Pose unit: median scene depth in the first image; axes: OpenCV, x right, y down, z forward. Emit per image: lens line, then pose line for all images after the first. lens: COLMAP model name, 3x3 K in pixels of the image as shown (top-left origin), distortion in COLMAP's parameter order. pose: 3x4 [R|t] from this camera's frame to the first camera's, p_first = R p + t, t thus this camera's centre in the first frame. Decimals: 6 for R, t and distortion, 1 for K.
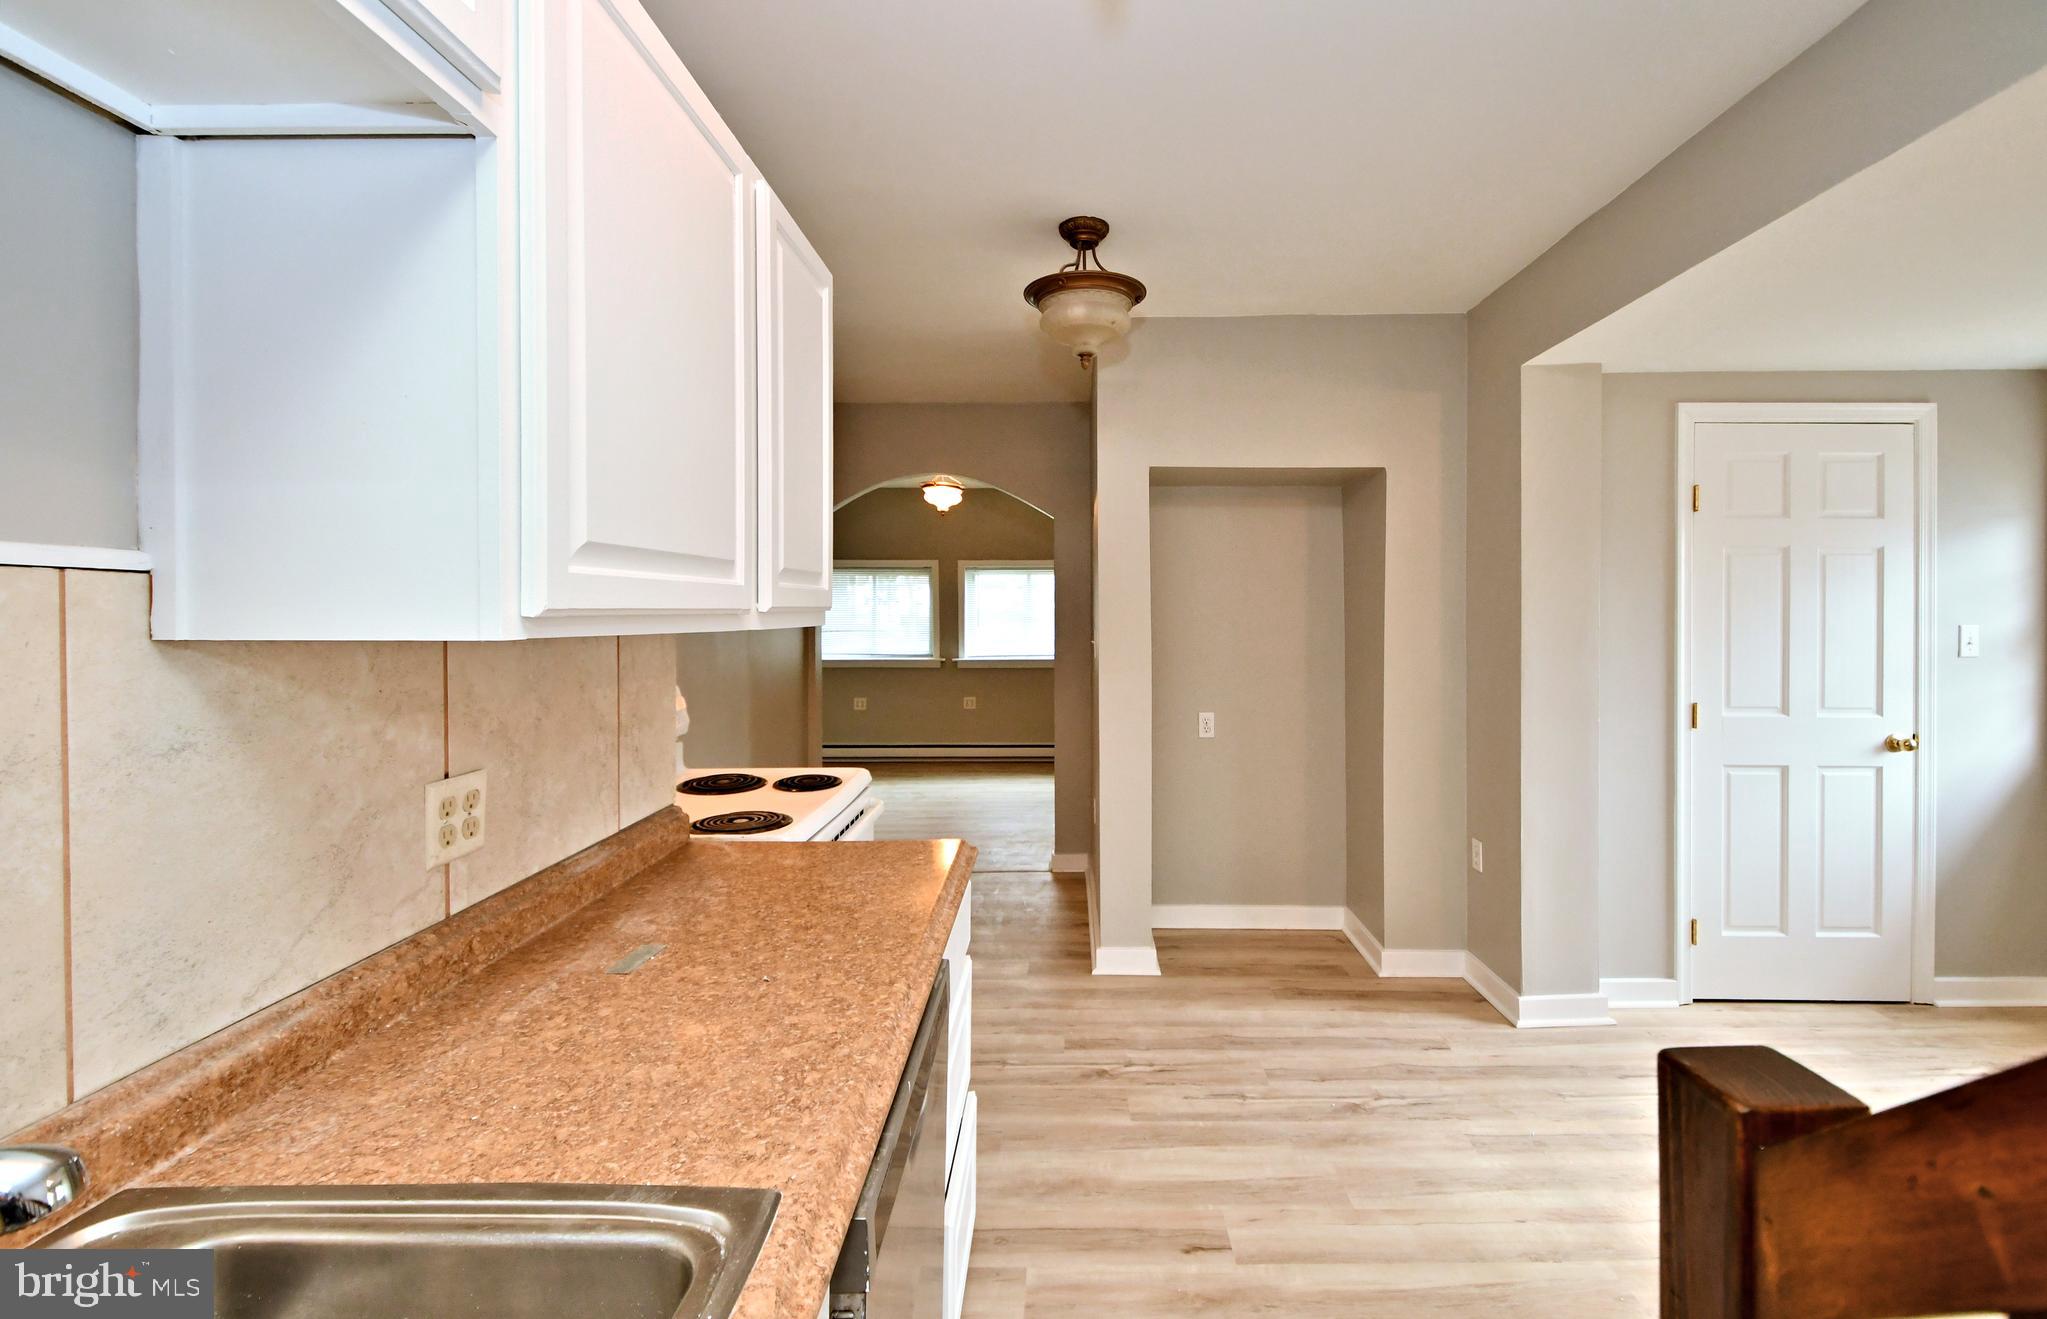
lens RADIAL K [[892.9, 0, 1043.2], [0, 892.9, 616.8], [0, 0, 1]] dist [-0.000106, 0.000038]
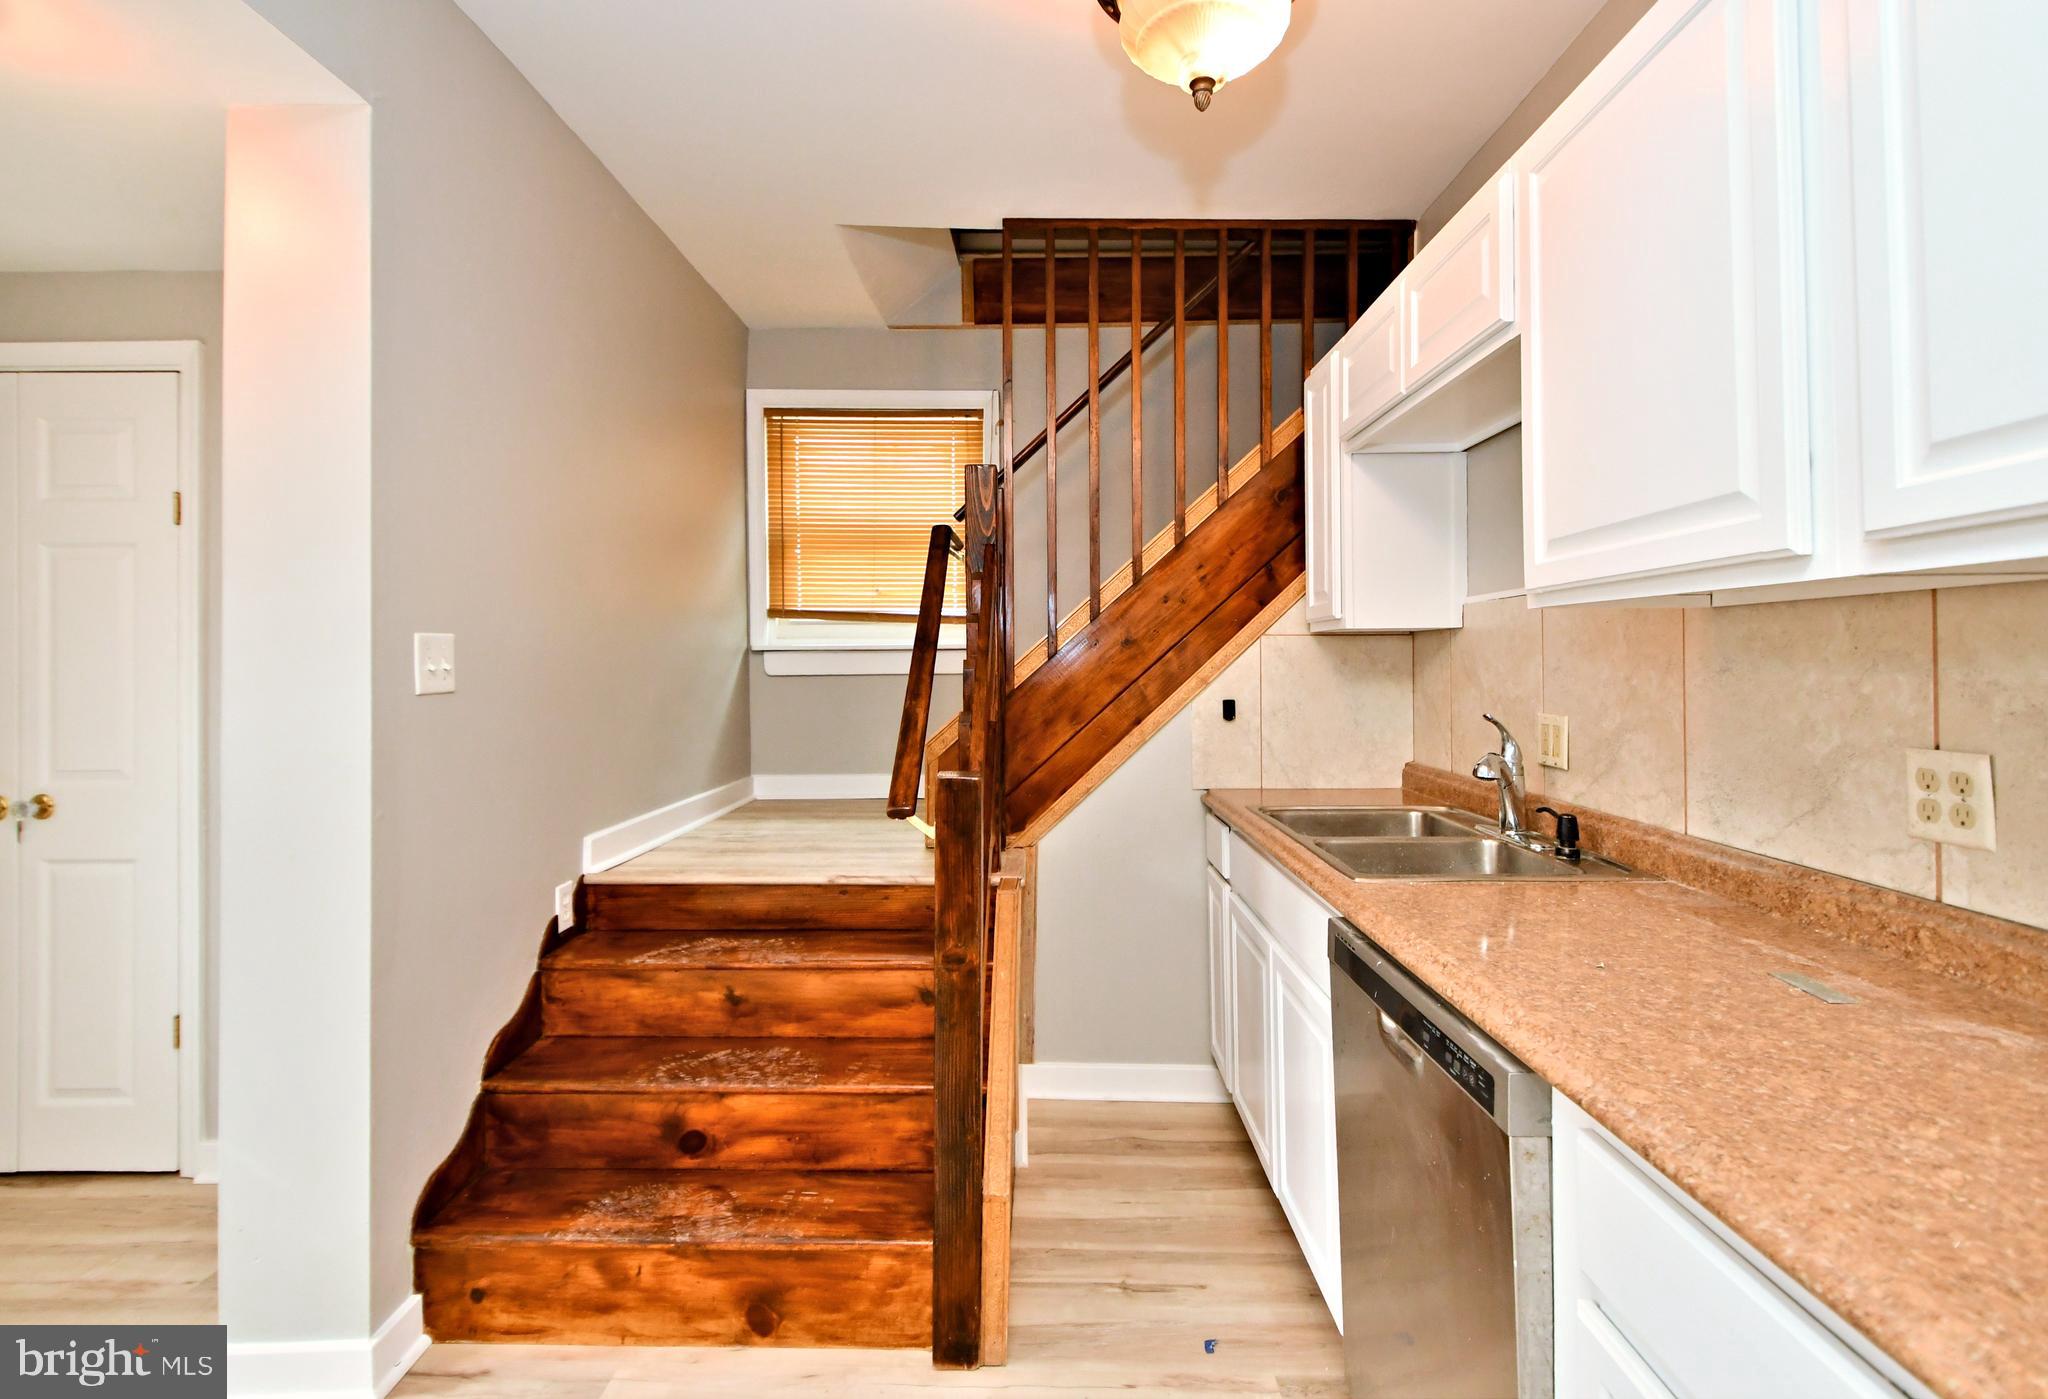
lens RADIAL K [[960.7, 0, 1023.2], [0, 960.7, 659.0], [0, 0, 1]] dist [0.046358, -0.038066]
pose [[-0.999283, -0.000586, -0.037870, 0.166245], [-0.000826, 0.999980, 0.006304, 0.041884], [0.037865, 0.006331, -0.999263, 1.023819]]
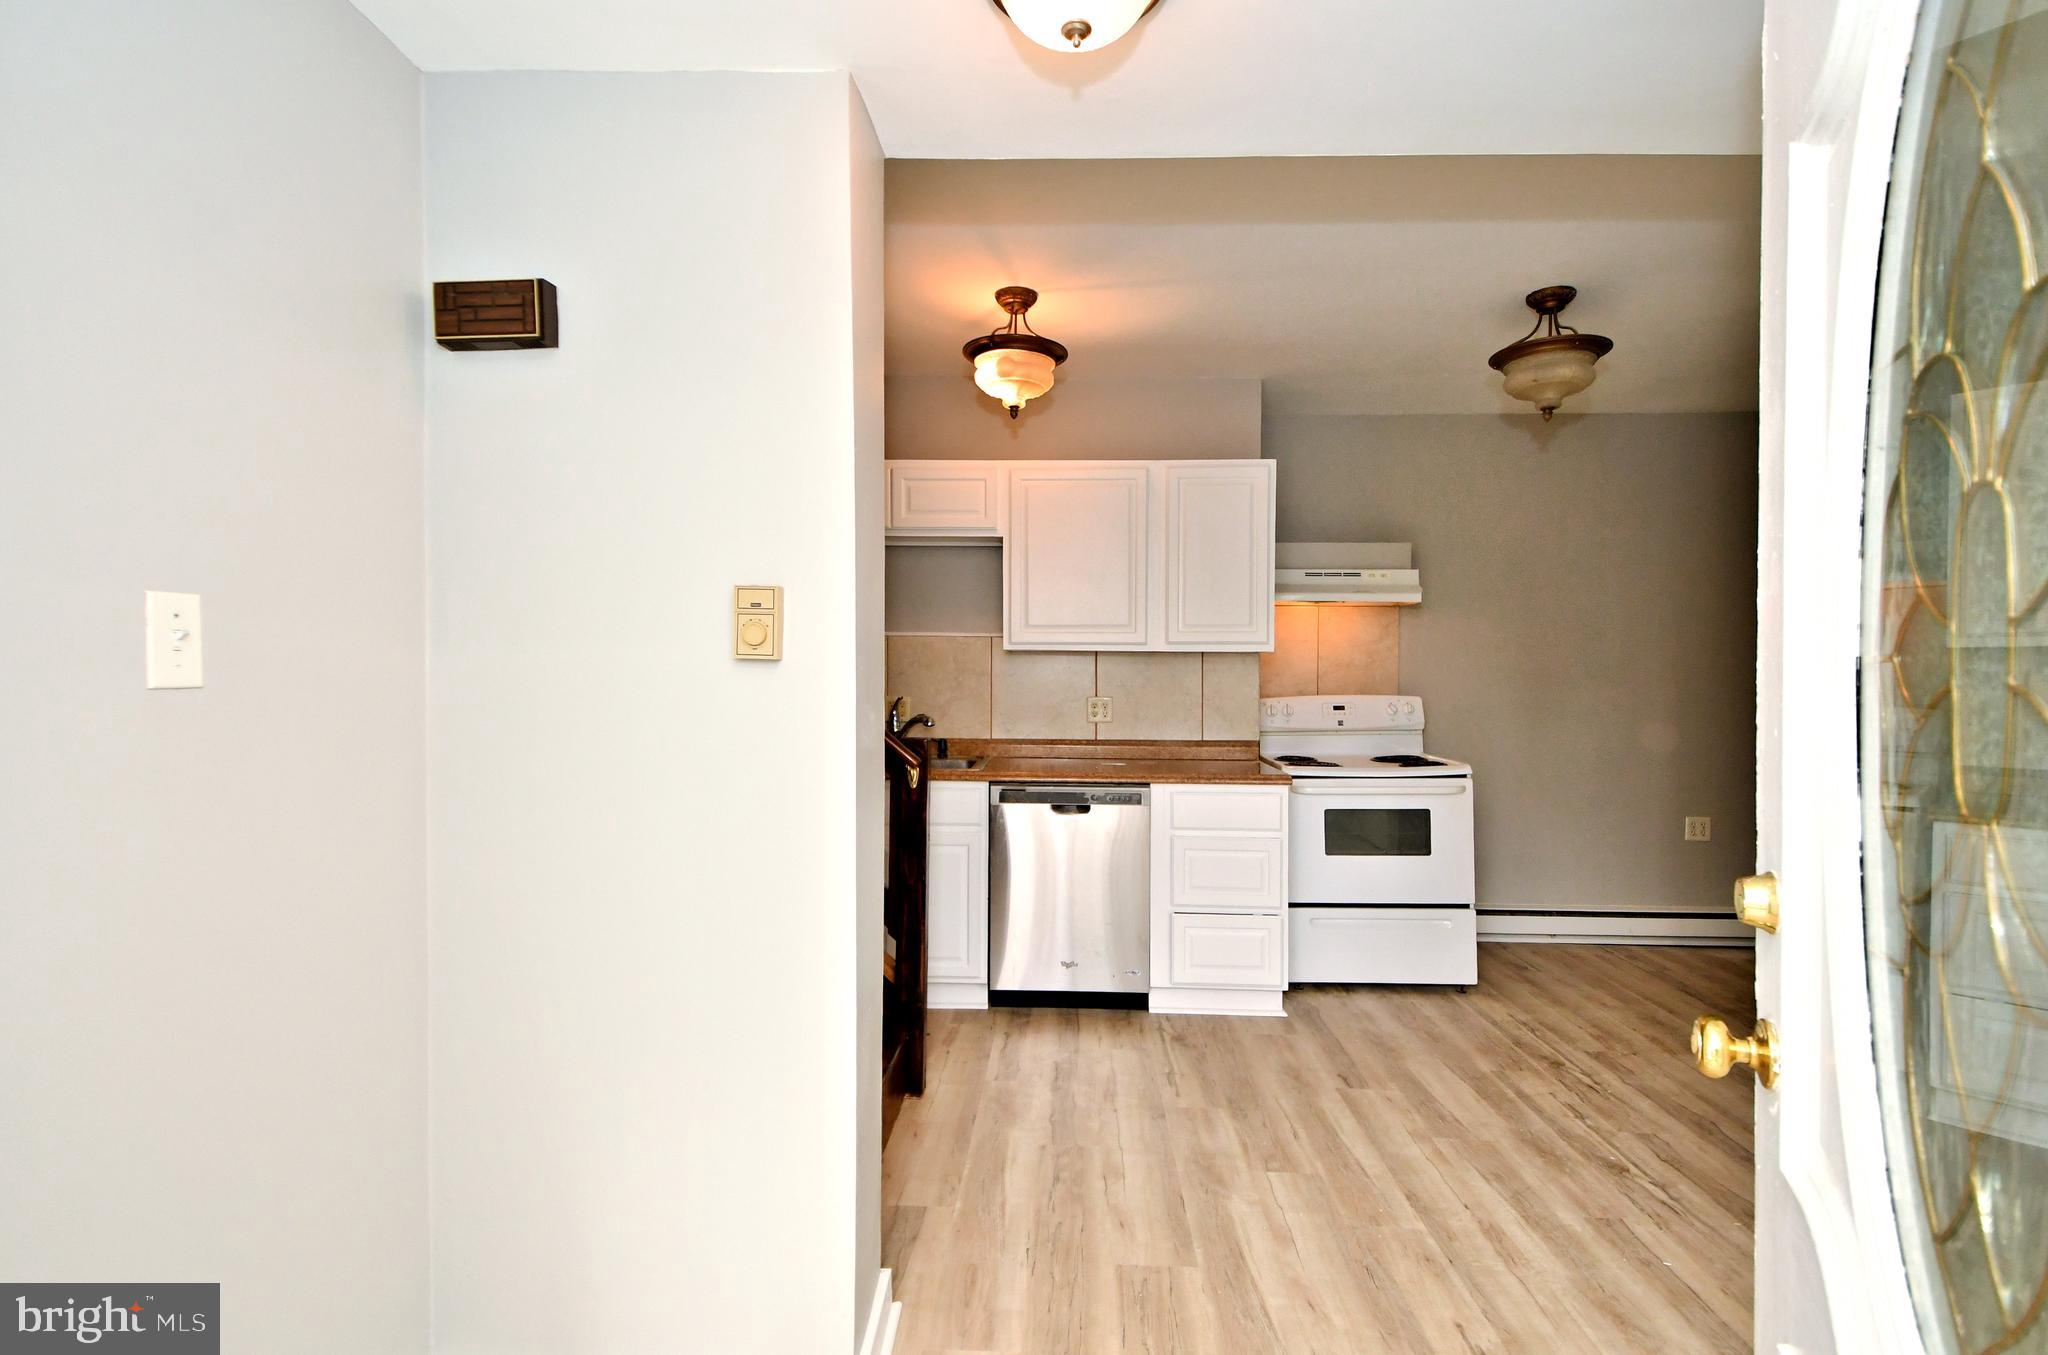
lens RADIAL K [[938.8, 0, 1046.9], [0, 938.8, 667.7], [0, 0, 1]] dist [0.027322, -0.013733]
pose [[-0.006565, -0.007103, -0.999953, 1.432168], [-0.016605, 0.999838, -0.006993, 0.052554], [0.999841, 0.016558, -0.006682, 0.436183]]
